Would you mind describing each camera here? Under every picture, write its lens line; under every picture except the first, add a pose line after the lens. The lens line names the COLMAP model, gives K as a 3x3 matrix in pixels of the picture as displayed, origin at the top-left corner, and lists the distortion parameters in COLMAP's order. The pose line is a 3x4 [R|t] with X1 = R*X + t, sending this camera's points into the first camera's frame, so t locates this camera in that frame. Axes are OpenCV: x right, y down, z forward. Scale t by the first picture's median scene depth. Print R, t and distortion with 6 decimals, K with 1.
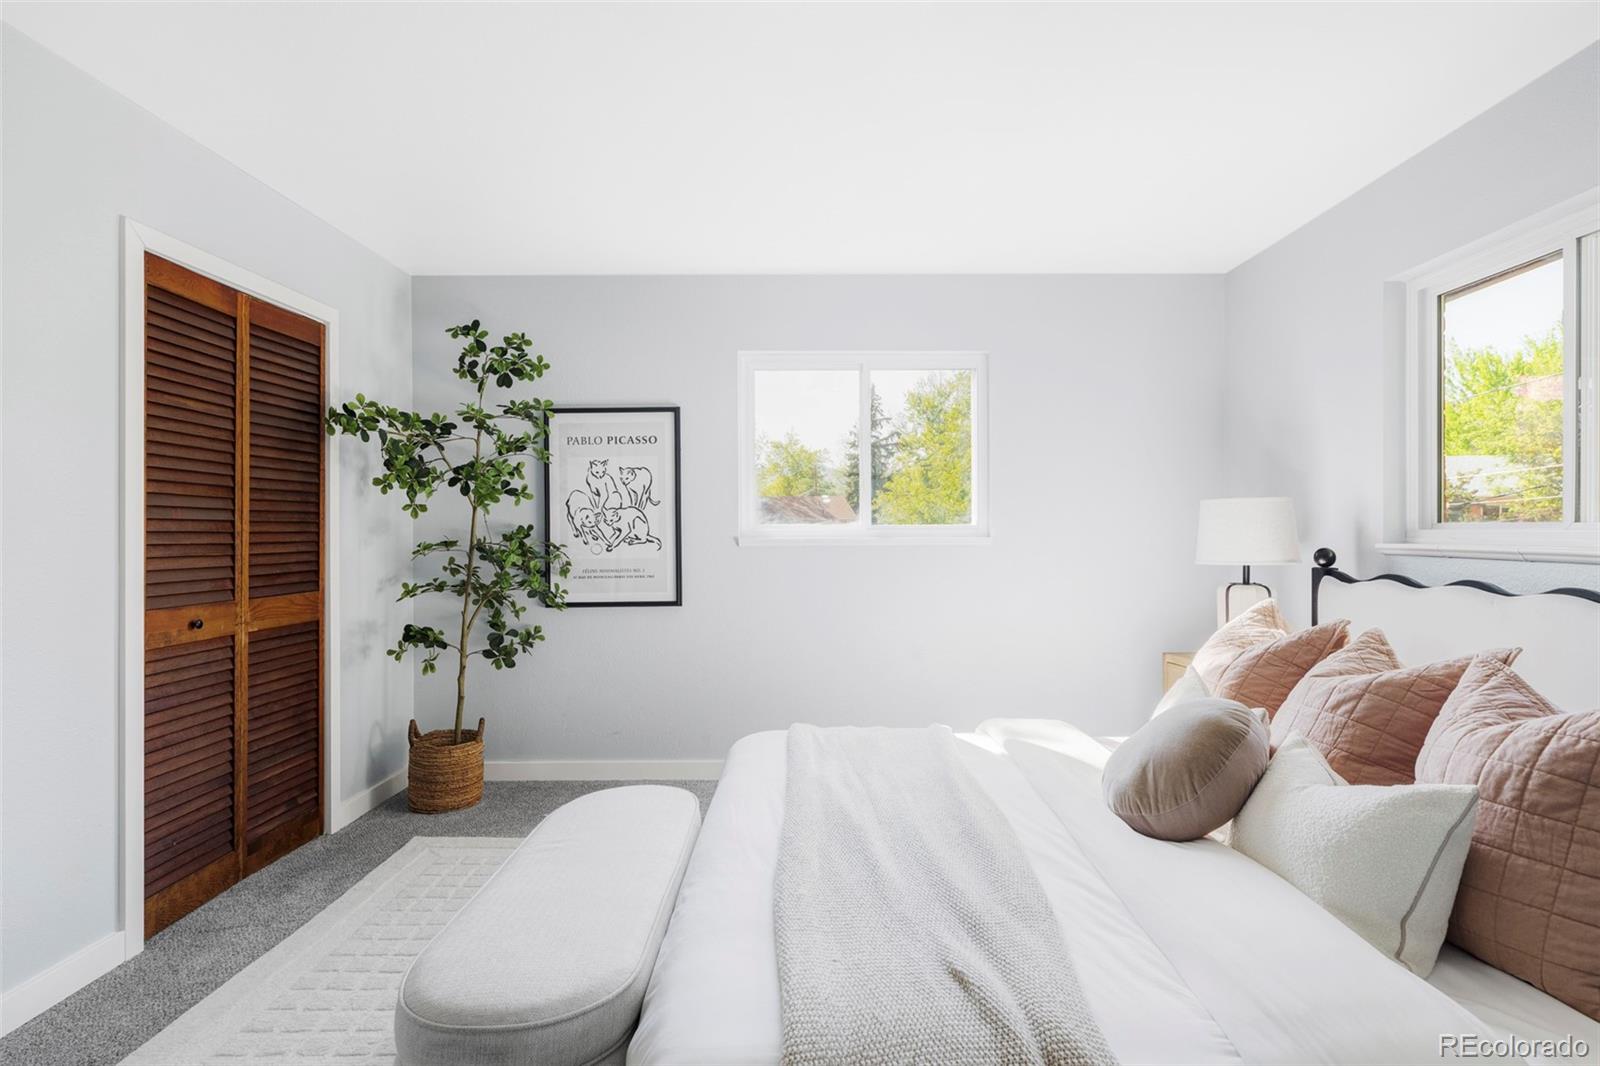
lens RADIAL K [[853.1, 0, 804.1], [0, 853.1, 526.2], [0, 0, 1]] dist [0.002424, 0.000388]
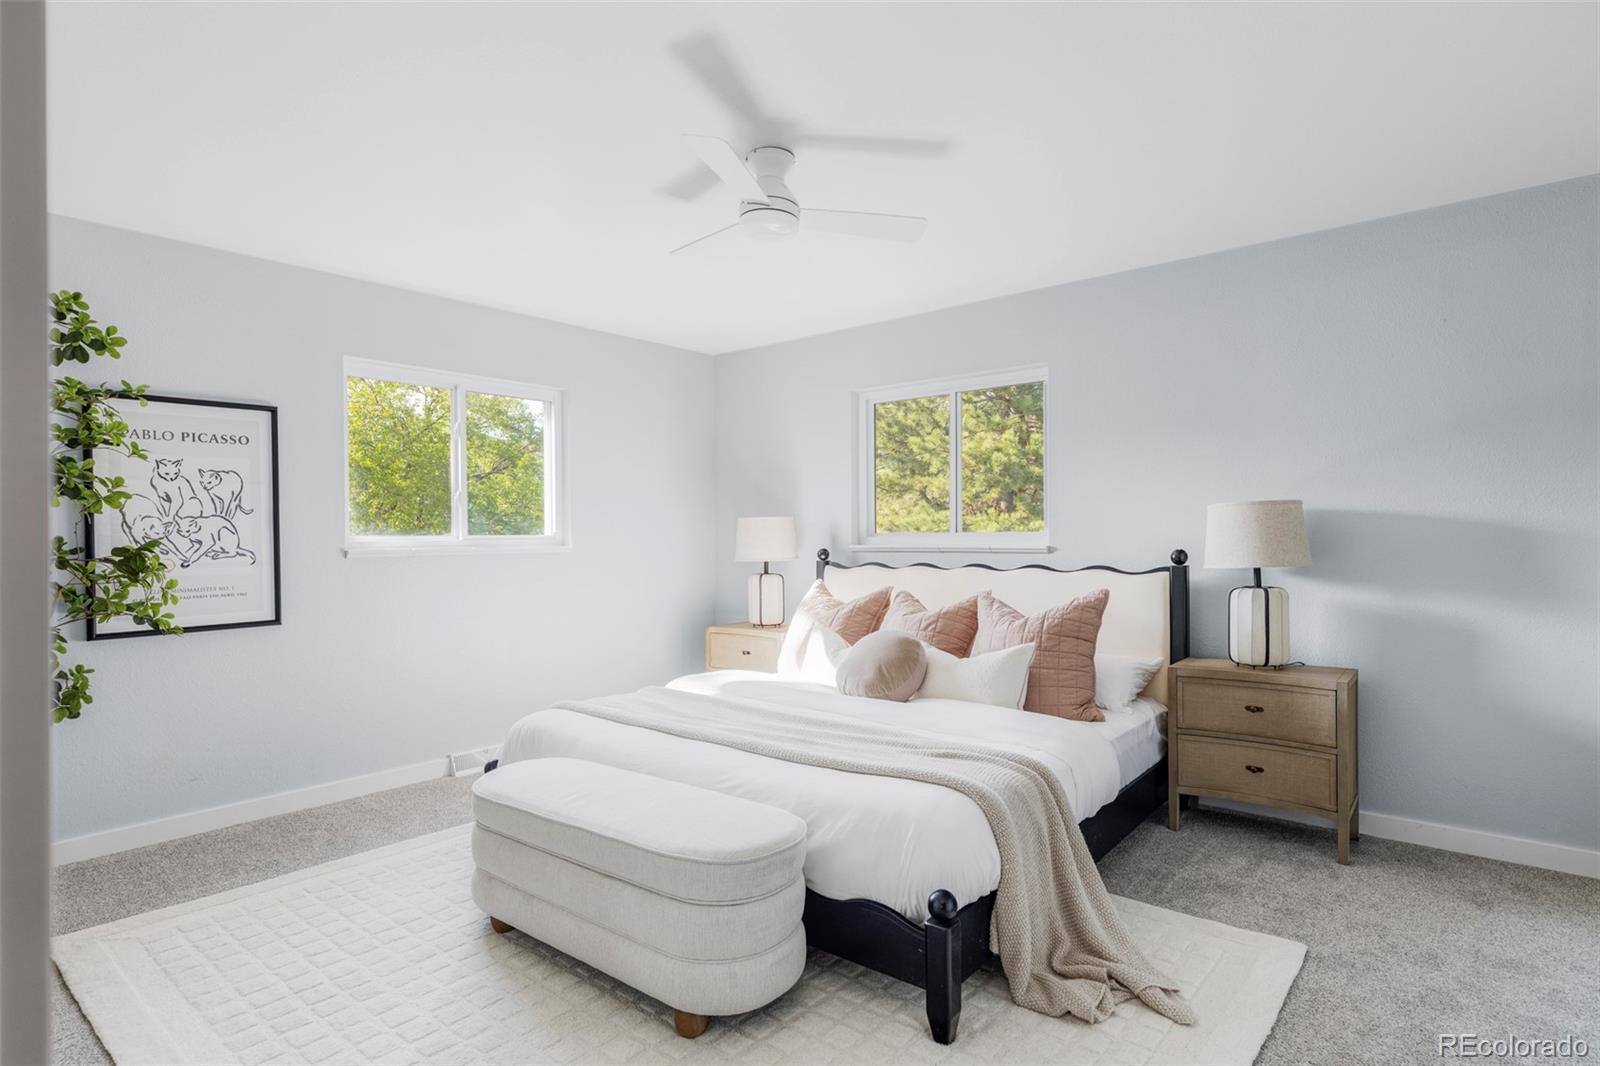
lens RADIAL K [[853.1, 0, 805.7], [0, 853.1, 539.6], [0, 0, 1]] dist [0.002424, 0.000388]
pose [[0.648188, -0.006702, 0.761451, -0.475599], [0.004203, 0.999978, 0.005224, -0.000171], [-0.761469, -0.000186, 0.648202, -0.022069]]
